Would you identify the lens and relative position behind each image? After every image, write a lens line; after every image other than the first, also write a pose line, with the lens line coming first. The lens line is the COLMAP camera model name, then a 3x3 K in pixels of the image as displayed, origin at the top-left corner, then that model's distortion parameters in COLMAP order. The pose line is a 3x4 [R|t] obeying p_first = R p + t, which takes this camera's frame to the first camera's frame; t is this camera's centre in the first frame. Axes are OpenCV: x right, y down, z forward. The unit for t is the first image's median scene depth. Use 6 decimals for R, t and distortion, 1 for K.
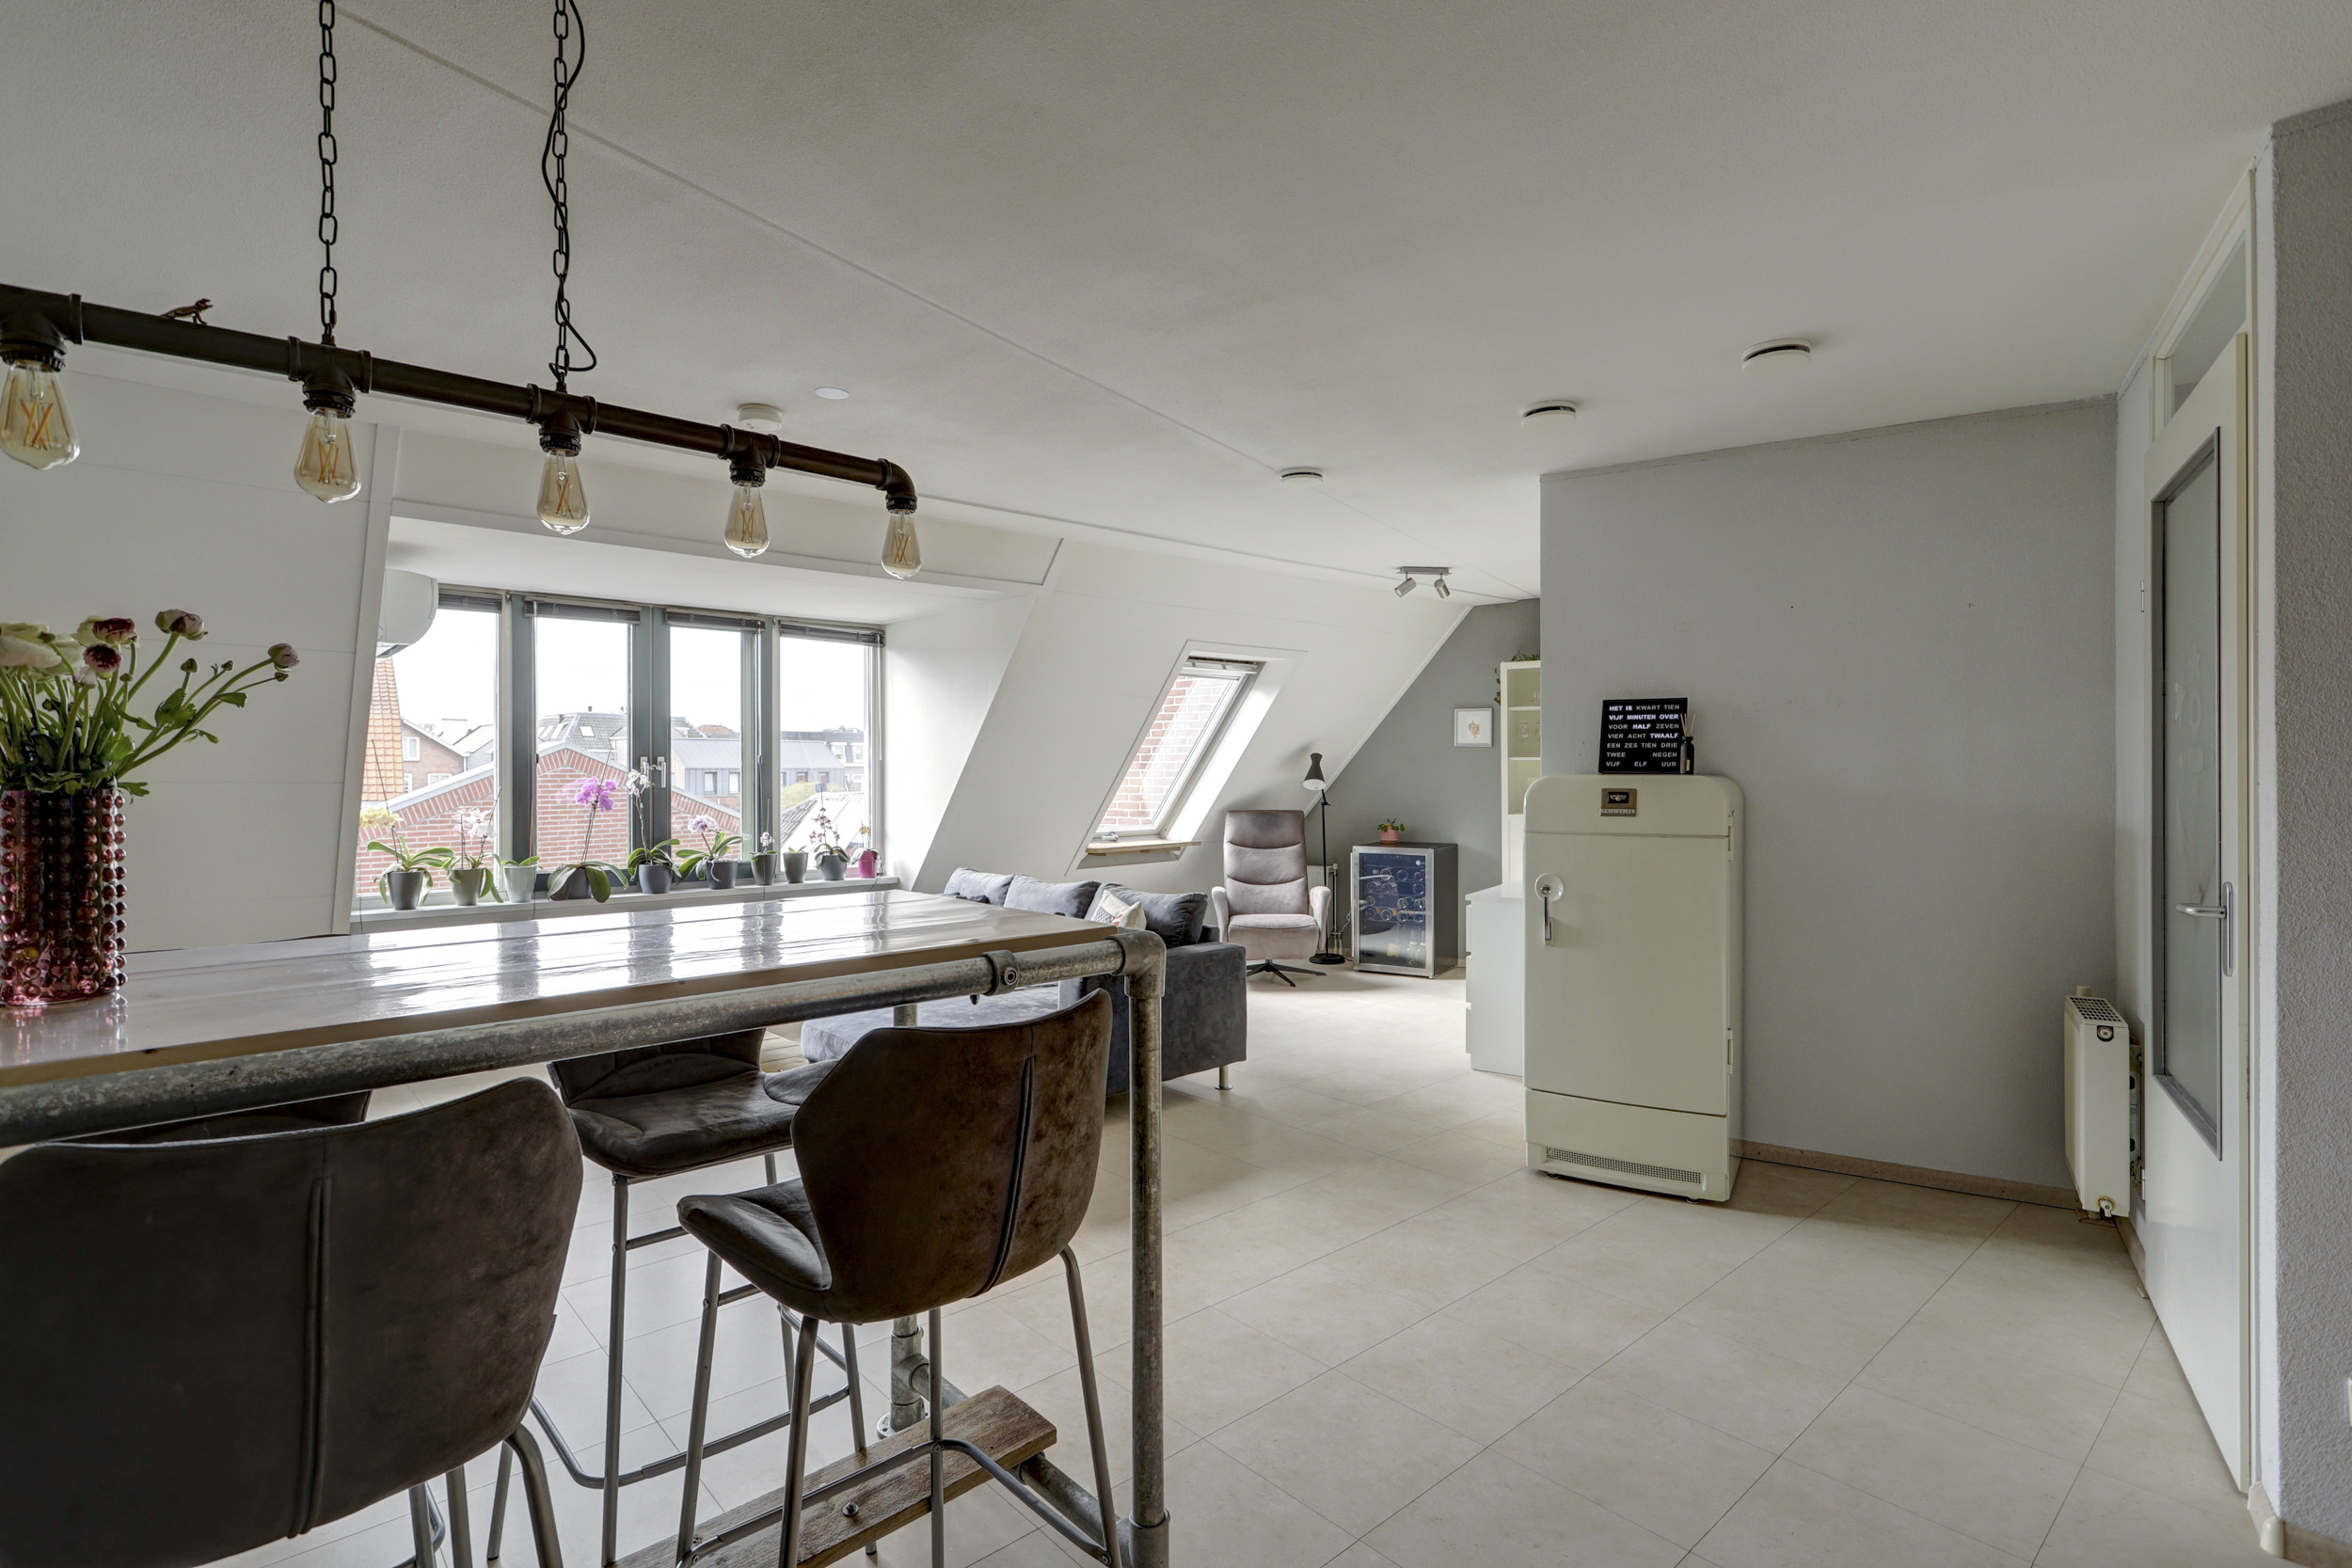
lens RADIAL K [[1127.6, 0, 1172.7], [0, 1127.6, 770.3], [0, 0, 1]] dist [-0.003577, 0.000357]
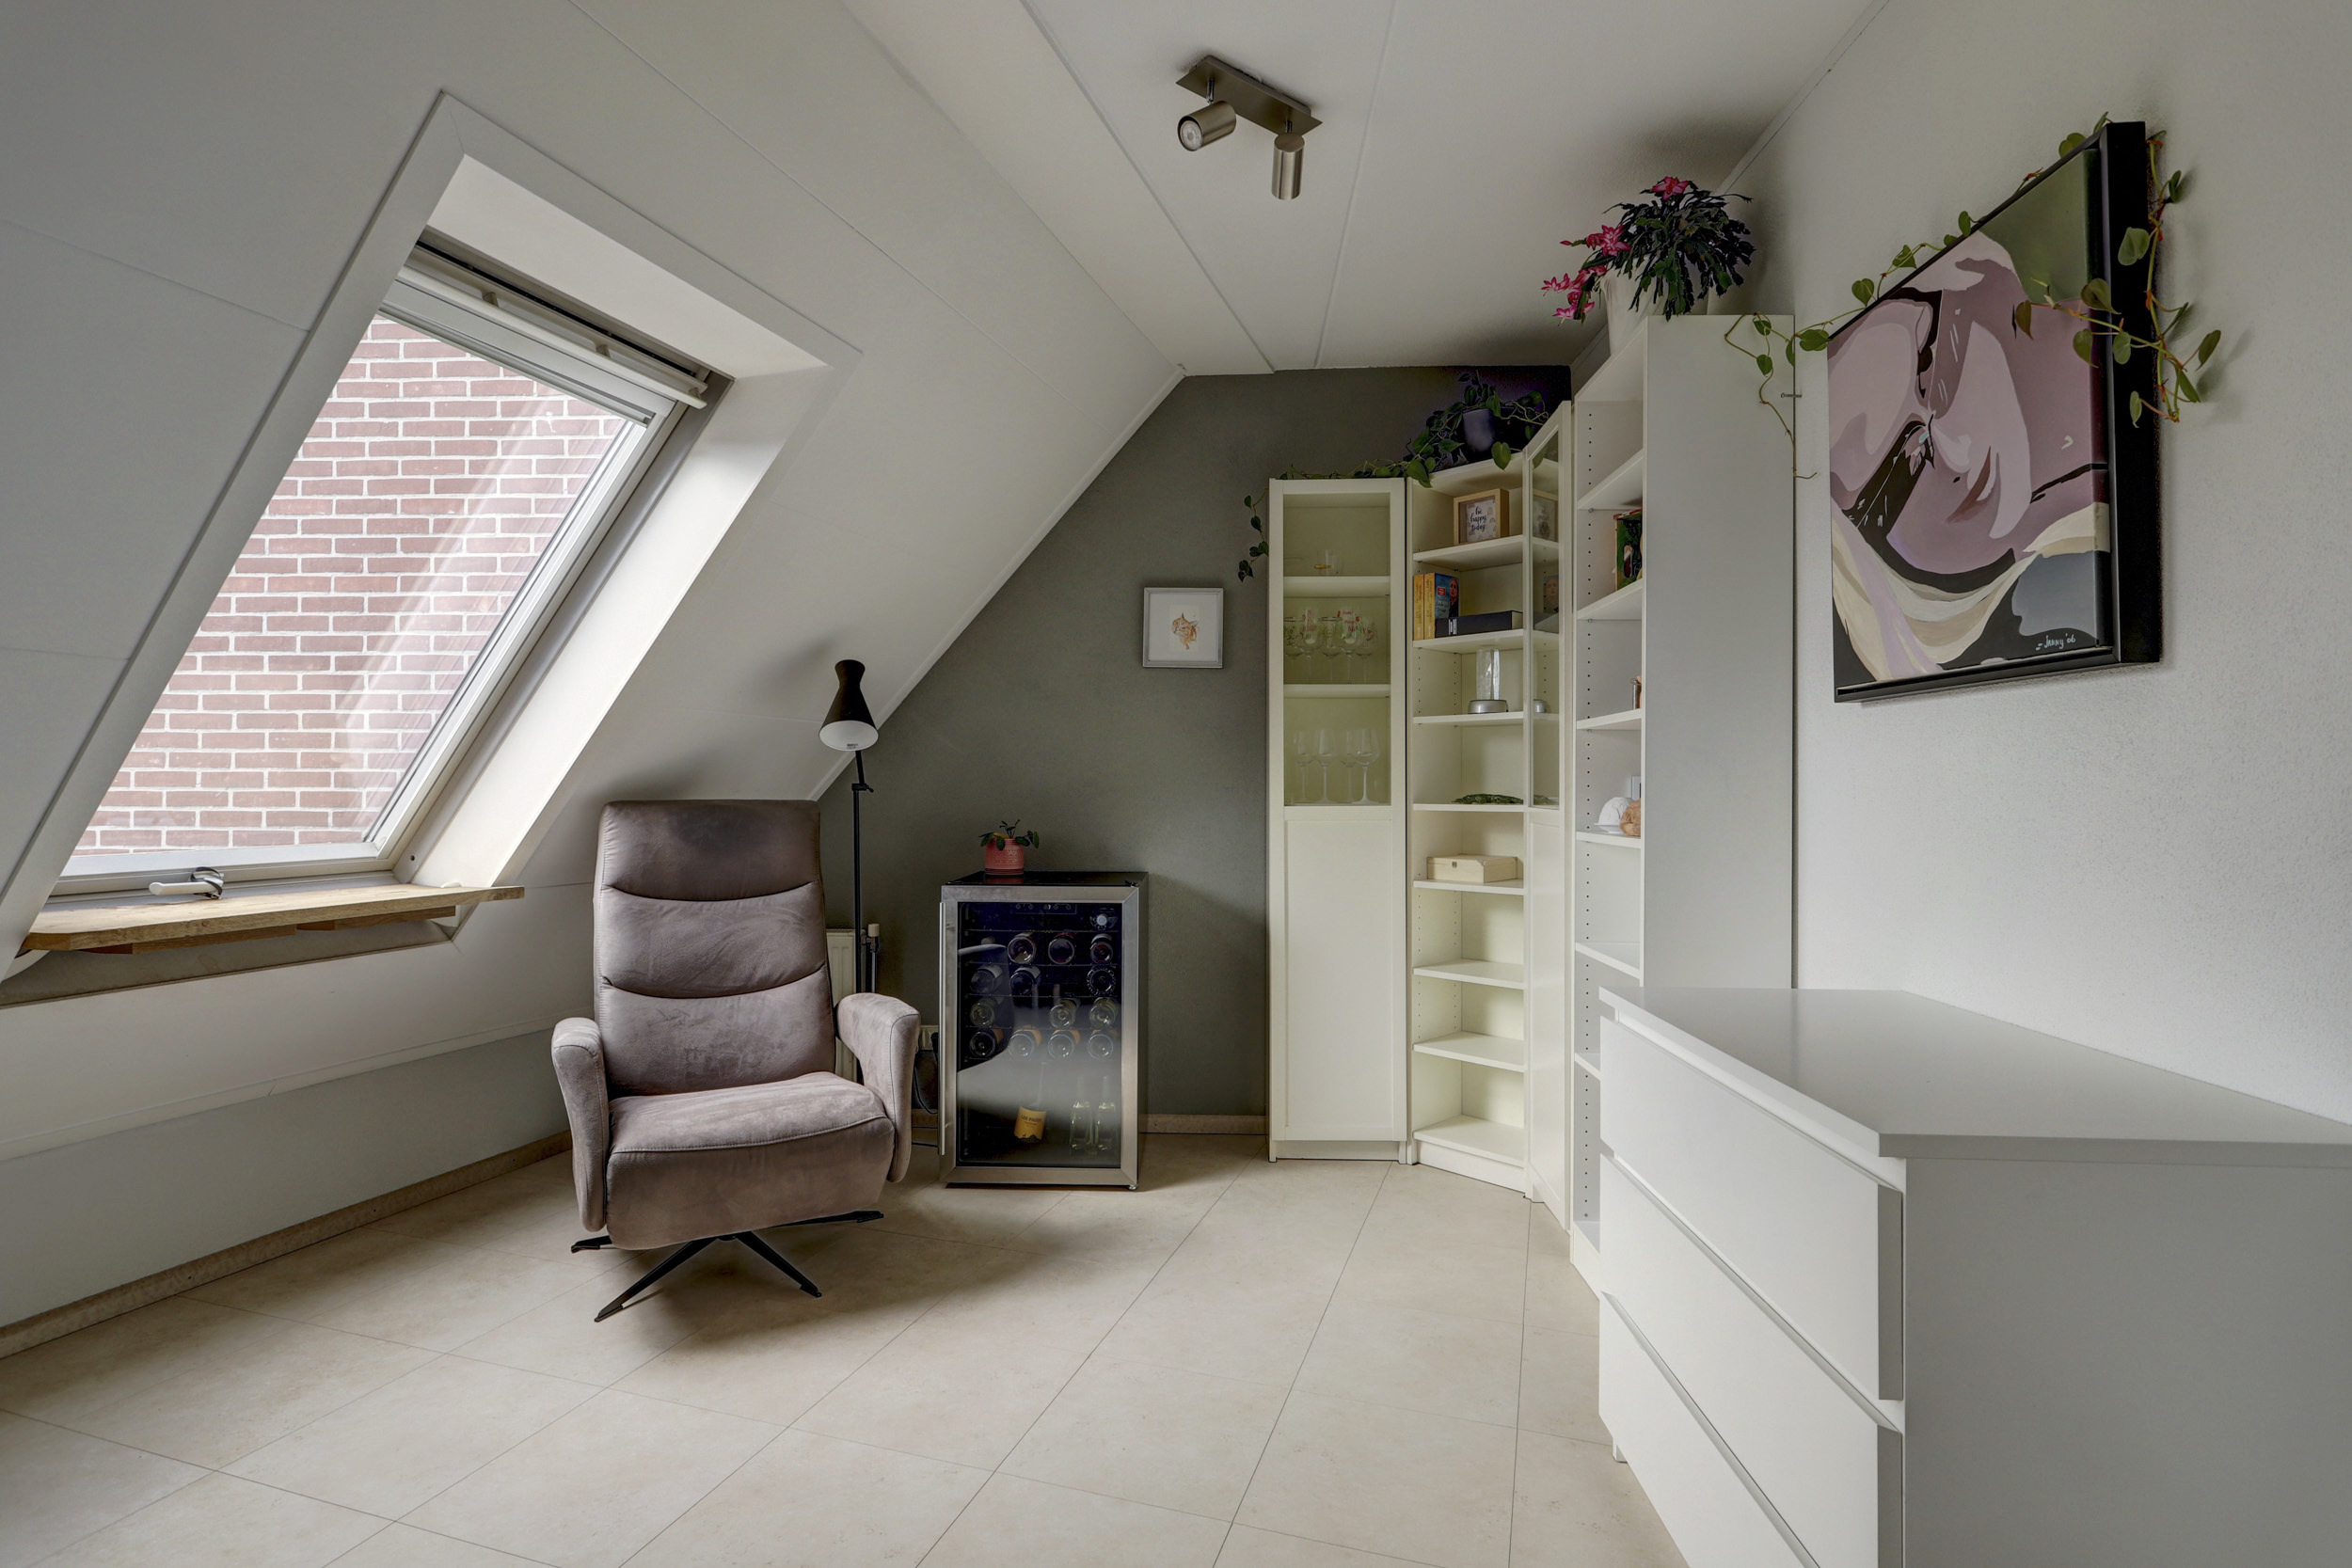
lens RADIAL K [[1139.6, 0, 1210.8], [0, 1139.6, 782.1], [0, 0, 1]] dist [-0.043083, -0.000008]
pose [[0.857874, 0.009126, 0.513779, 0.029175], [-0.008272, 0.999958, -0.003949, 0.029786], [-0.513793, -0.000862, 0.857913, 0.588443]]
